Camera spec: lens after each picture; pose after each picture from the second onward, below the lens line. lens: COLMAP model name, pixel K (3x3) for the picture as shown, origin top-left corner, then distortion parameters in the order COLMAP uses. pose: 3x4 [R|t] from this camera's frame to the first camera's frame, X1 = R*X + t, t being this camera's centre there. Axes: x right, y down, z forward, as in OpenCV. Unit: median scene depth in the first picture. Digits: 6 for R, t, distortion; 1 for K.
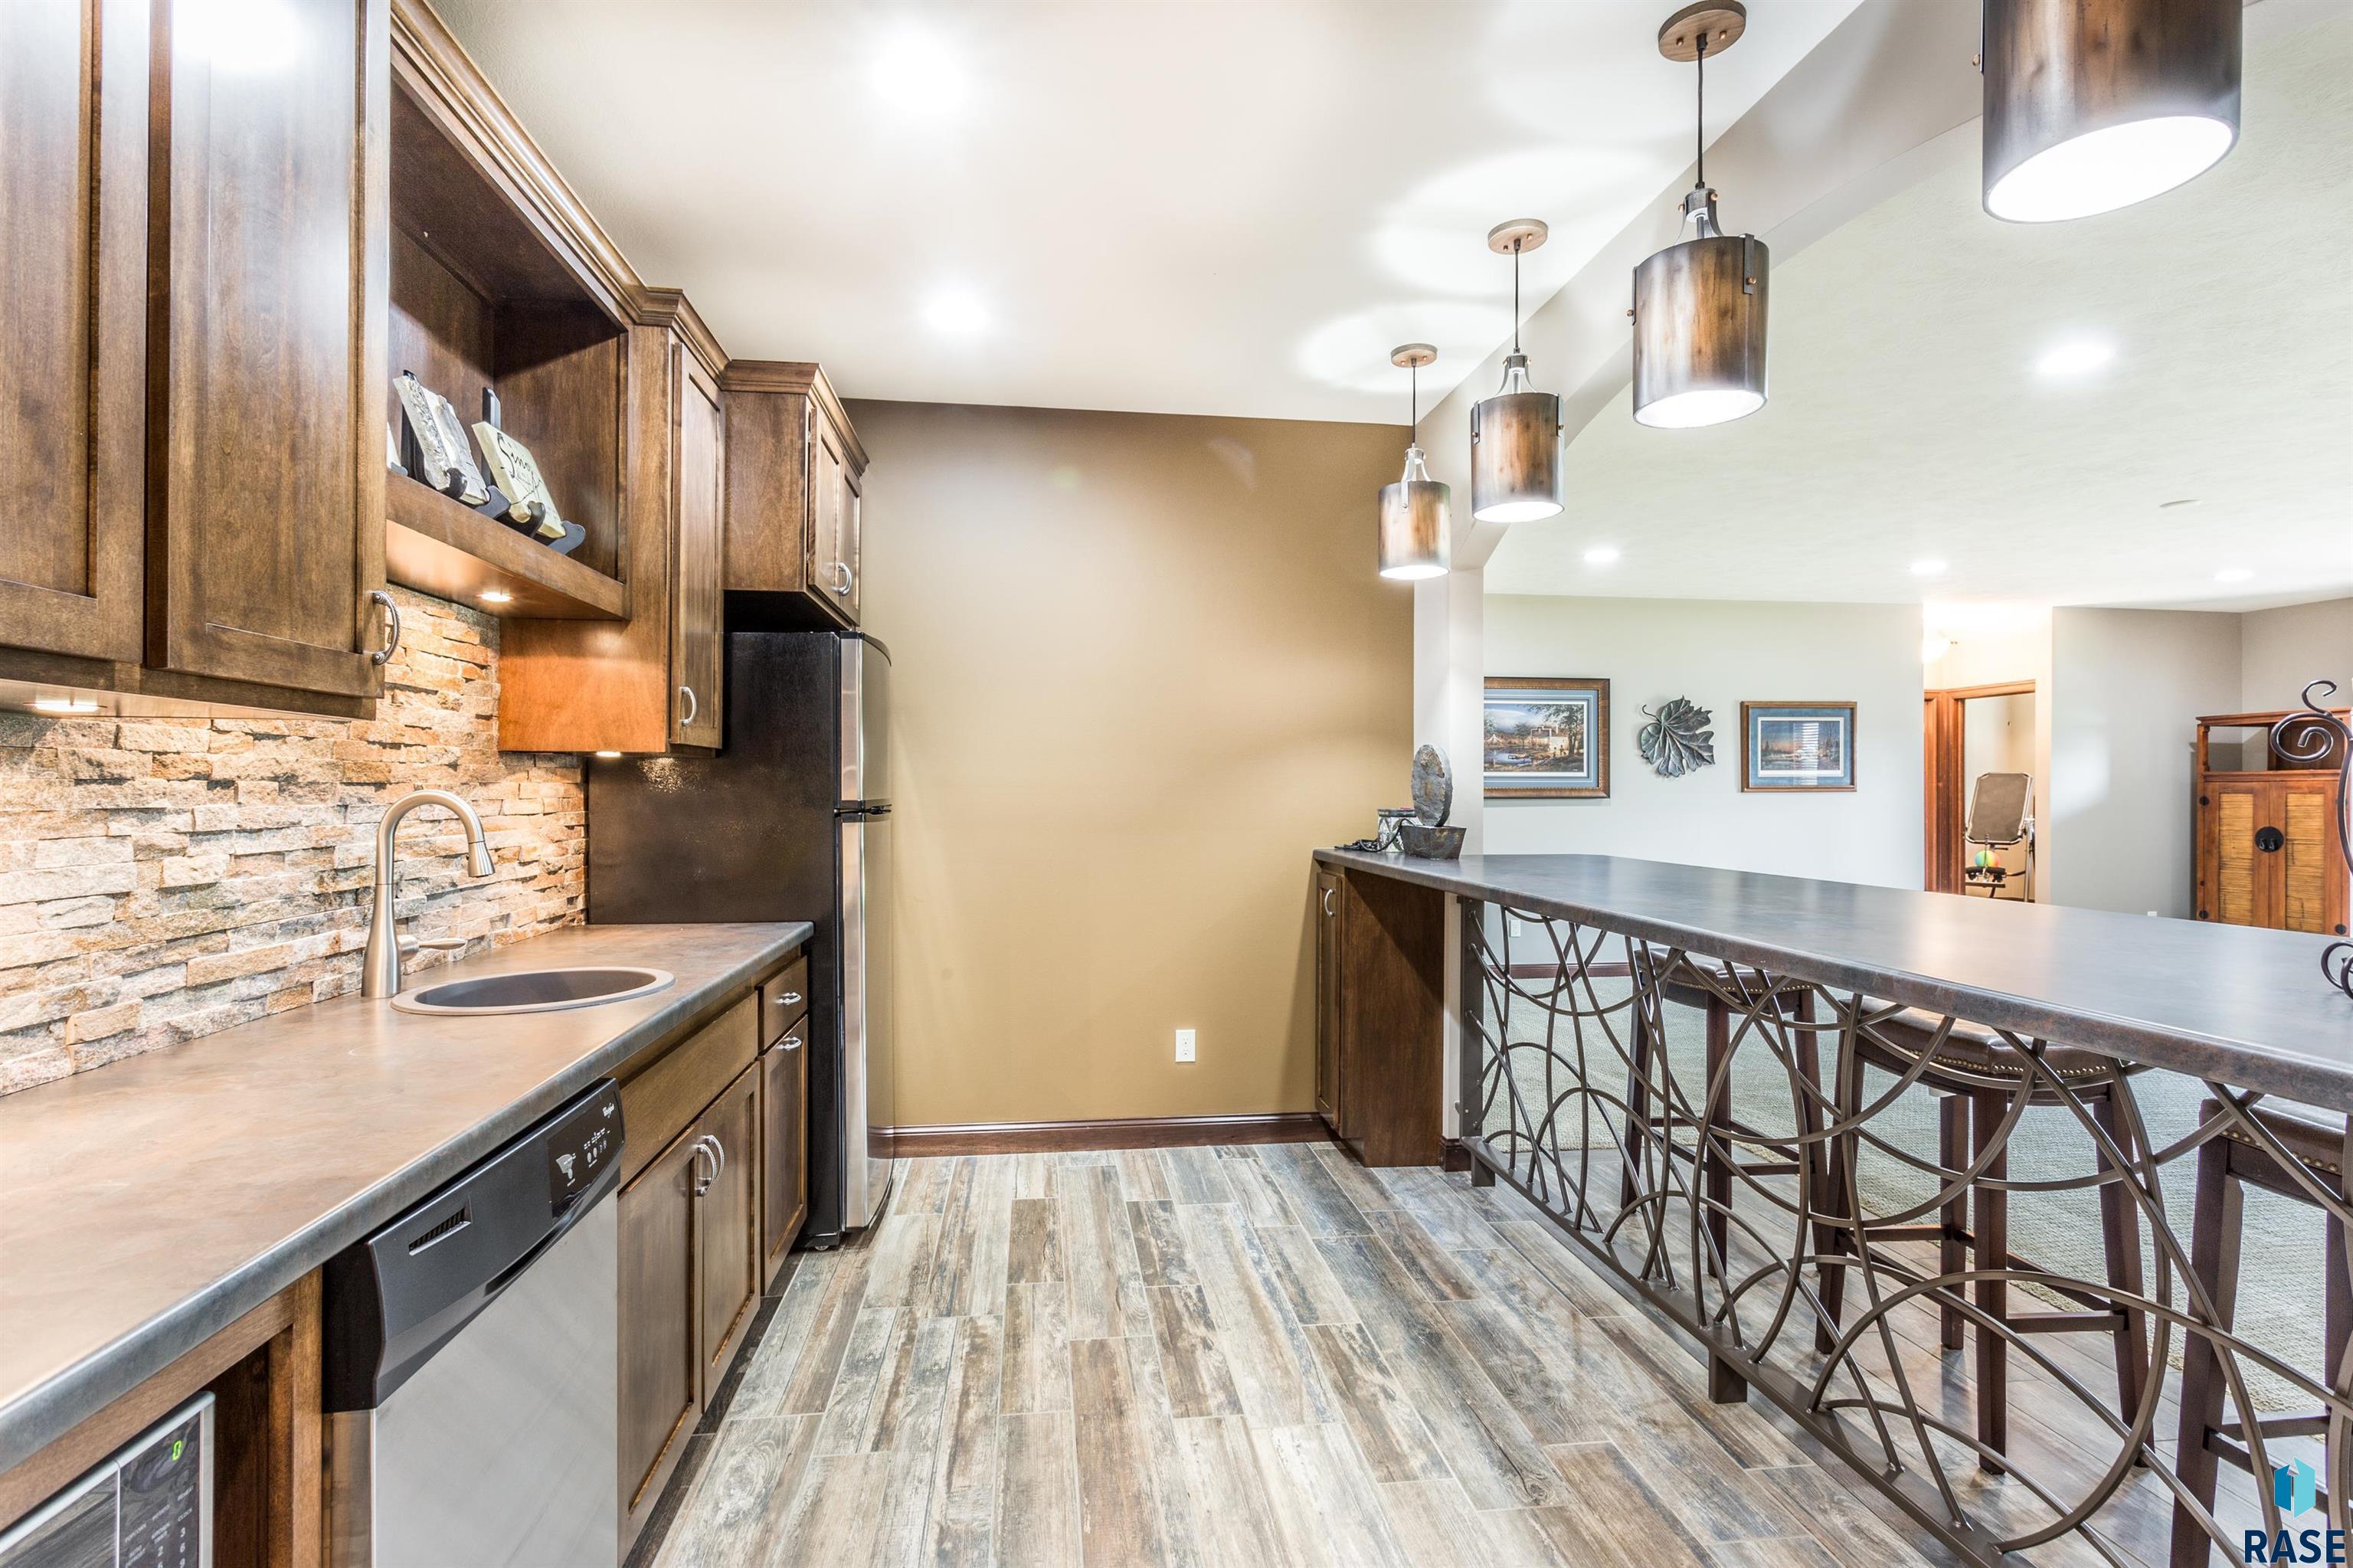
lens RADIAL K [[1114.2, 0, 1180.1], [0, 1114.2, 784.1], [0, 0, 1]] dist [-0.000823, 0.001555]
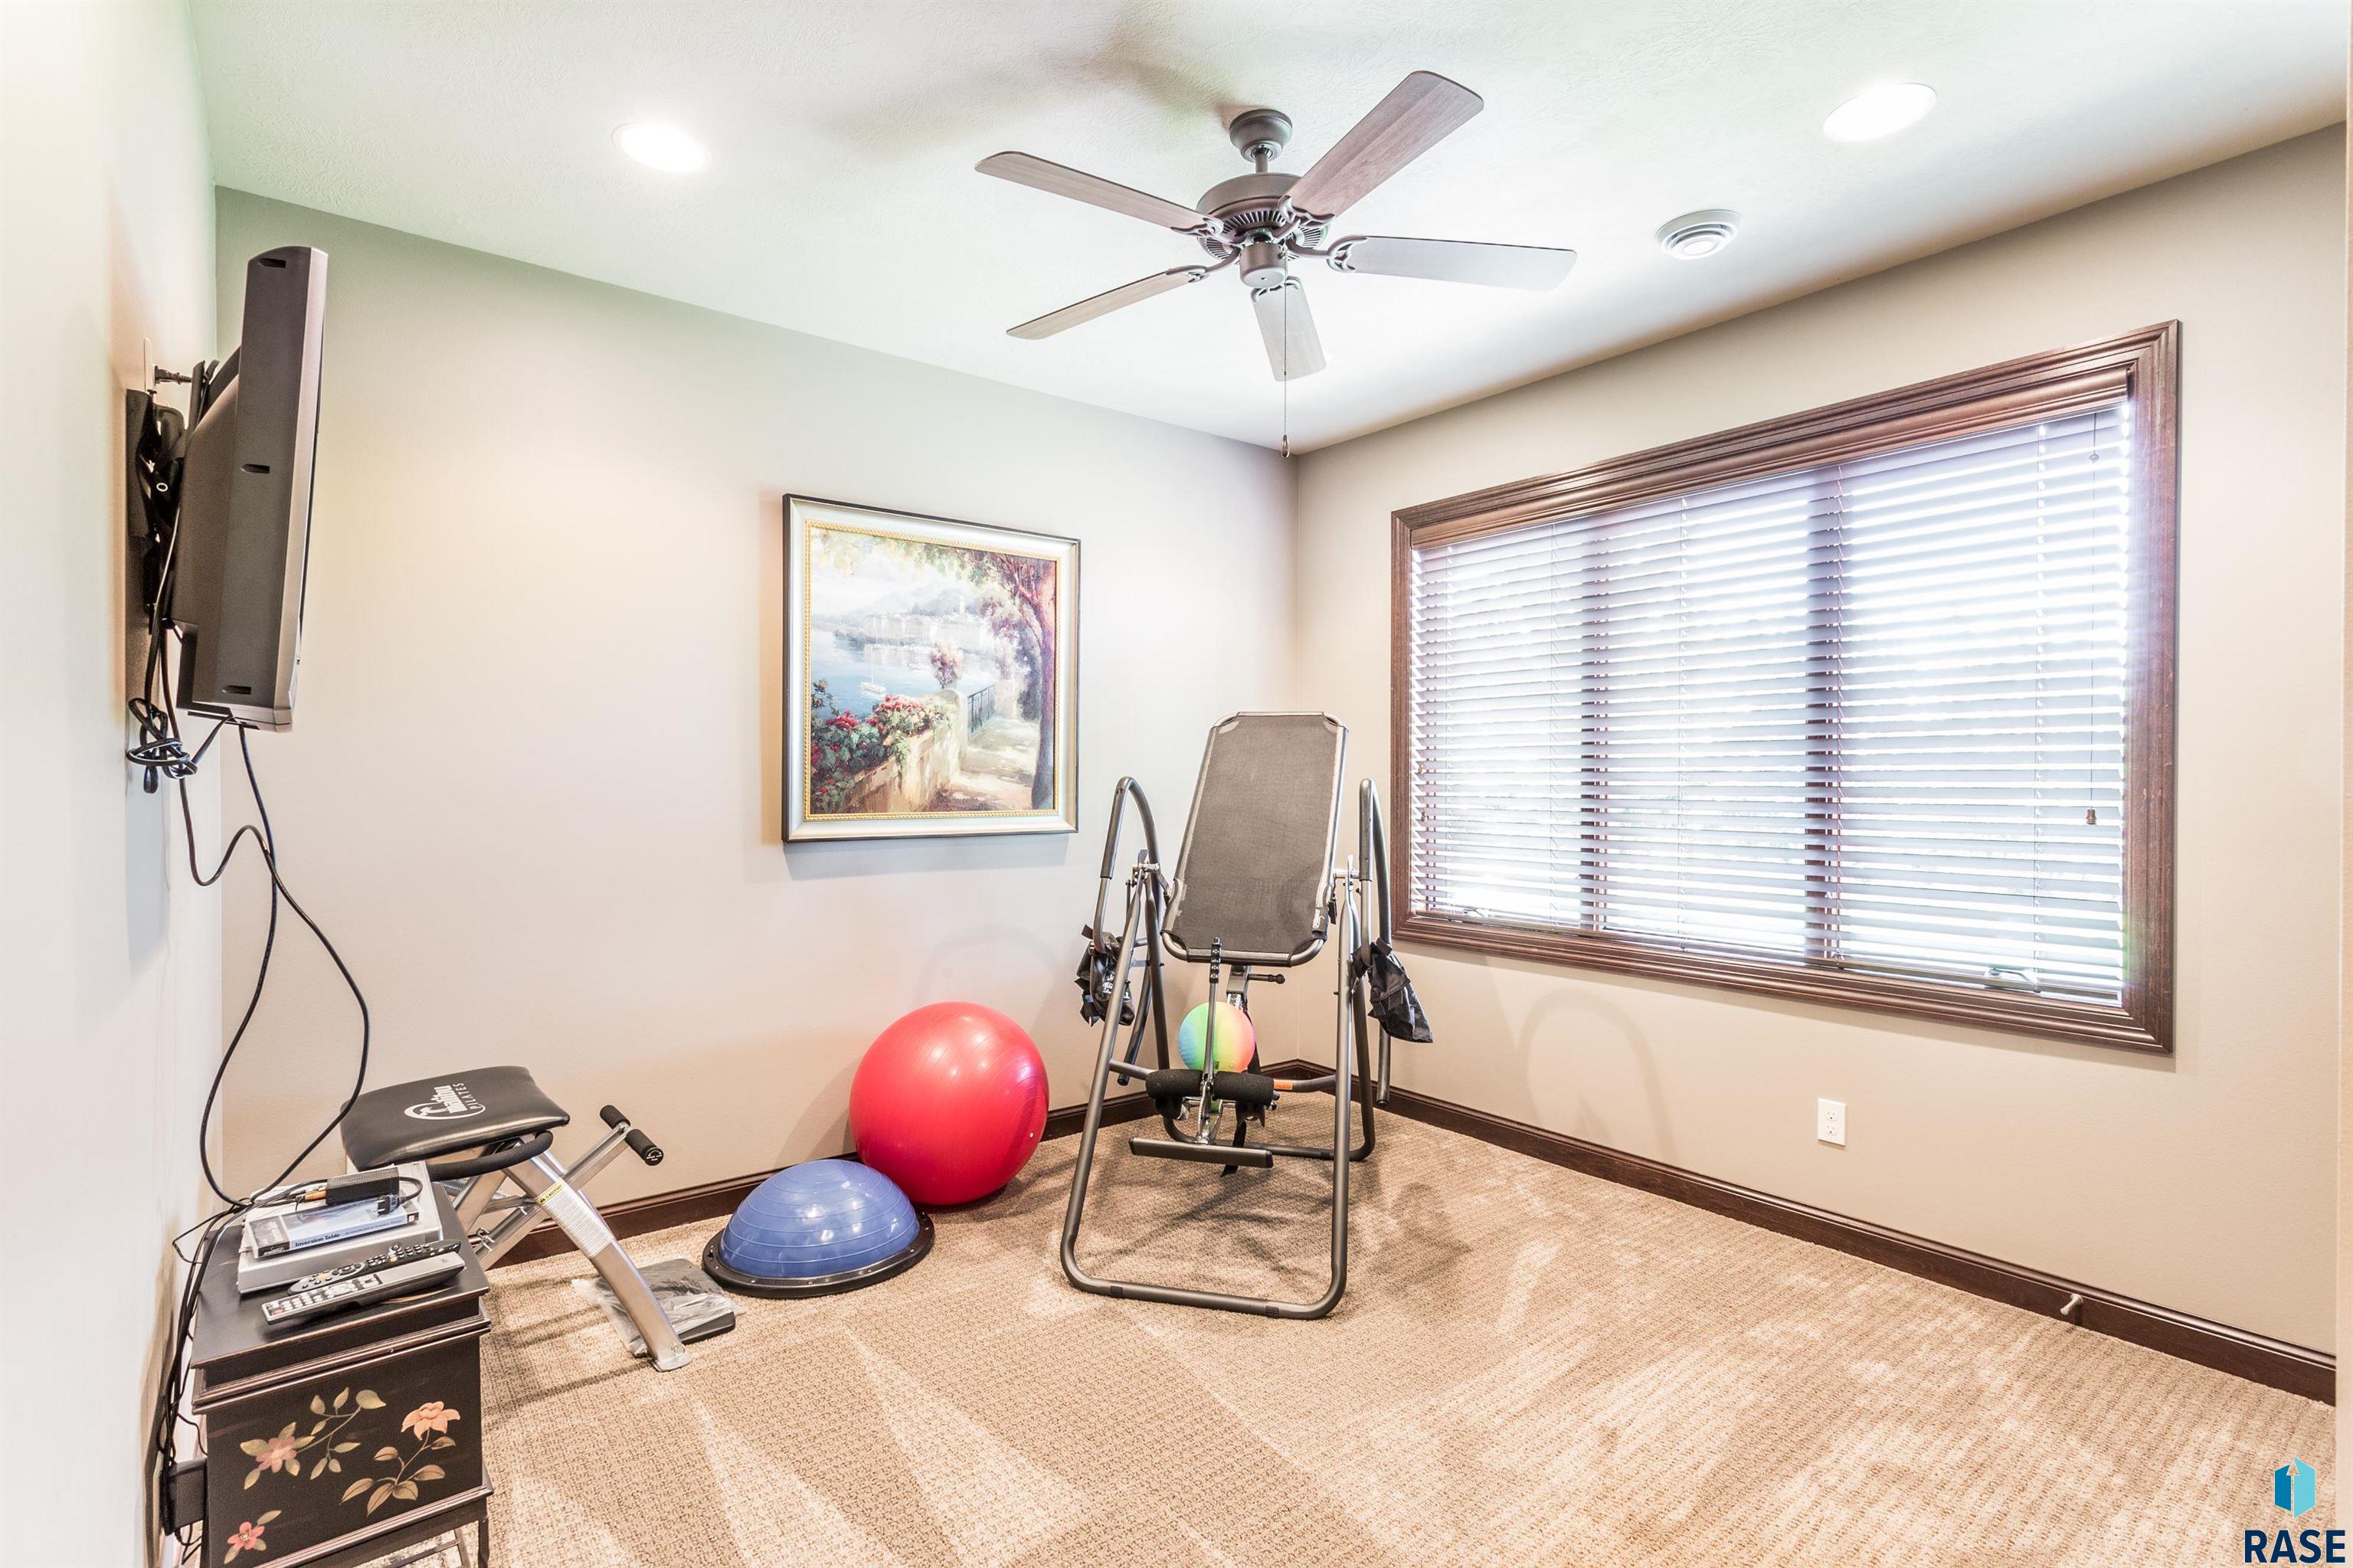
lens RADIAL K [[1114.2, 0, 1178.8], [0, 1114.2, 782.8], [0, 0, 1]] dist [-0.000823, 0.001555]
pose [[0.858599, -0.002995, 0.512640, 0.583250], [-0.003807, 0.999918, 0.012218, 0.005565], [-0.512634, -0.012442, 0.858517, 0.782600]]
